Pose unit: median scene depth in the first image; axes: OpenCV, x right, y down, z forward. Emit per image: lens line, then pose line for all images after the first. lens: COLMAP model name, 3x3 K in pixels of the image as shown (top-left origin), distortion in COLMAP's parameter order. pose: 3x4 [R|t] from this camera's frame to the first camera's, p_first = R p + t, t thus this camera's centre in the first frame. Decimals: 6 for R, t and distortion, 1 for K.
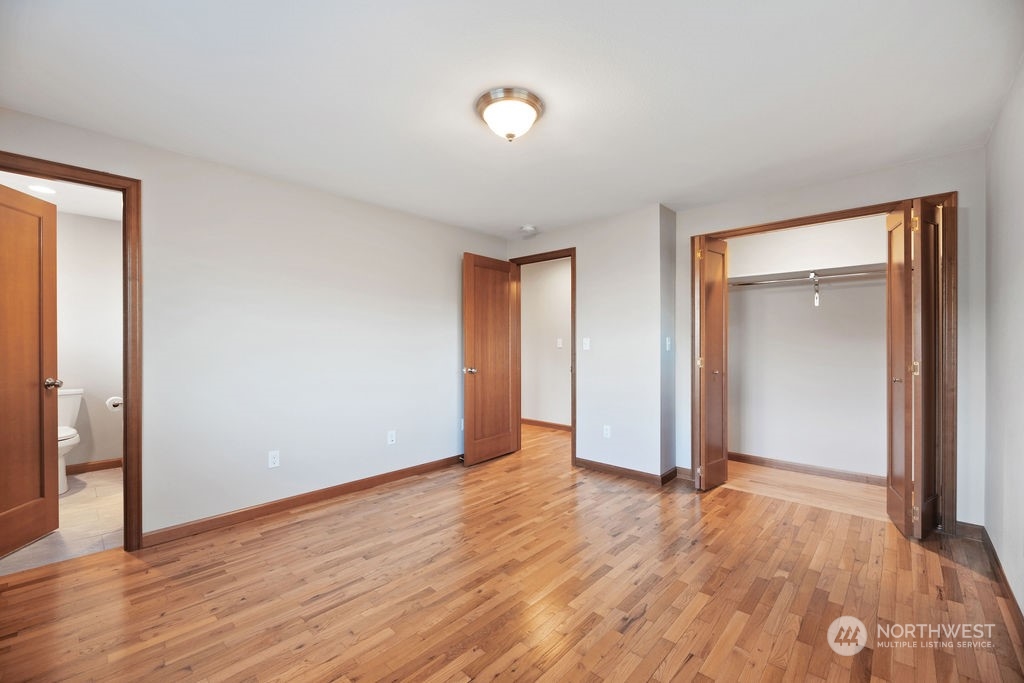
lens RADIAL K [[425.6, 0, 512.0], [0, 425.6, 341.5], [0, 0, 1]] dist [-0.000140, -0.000087]
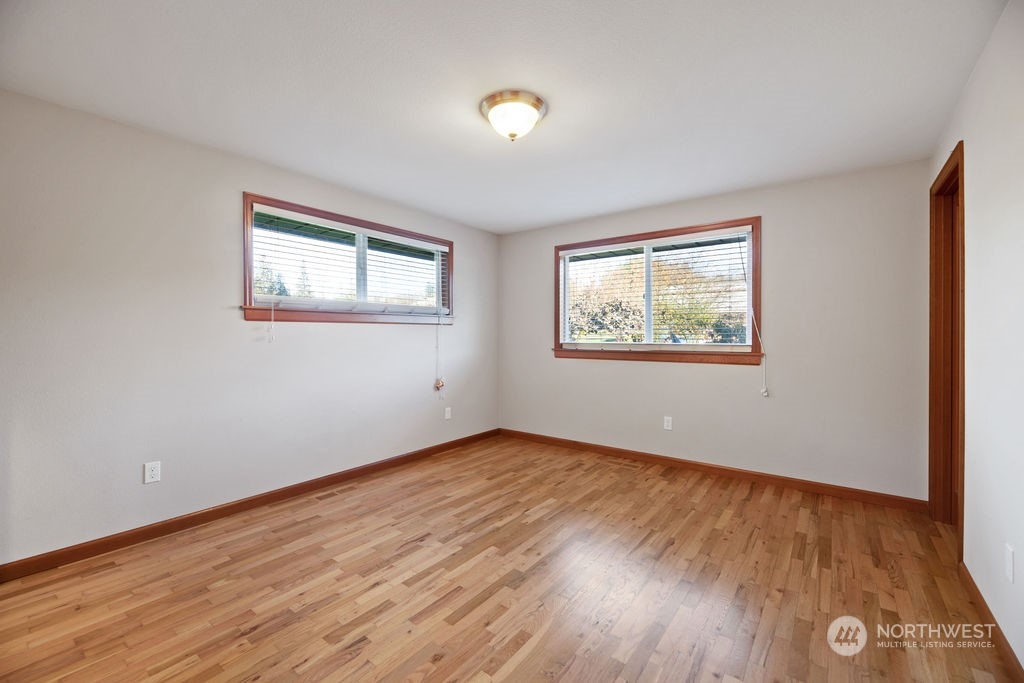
lens RADIAL K [[425.6, 0, 512.0], [0, 425.6, 341.5], [0, 0, 1]] dist [-0.000140, -0.000087]
pose [[-0.994183, 0.001412, -0.107693, 0.107199], [0.000678, 0.999976, 0.006846, 0.018705], [0.107700, 0.006733, -0.994161, 1.973296]]
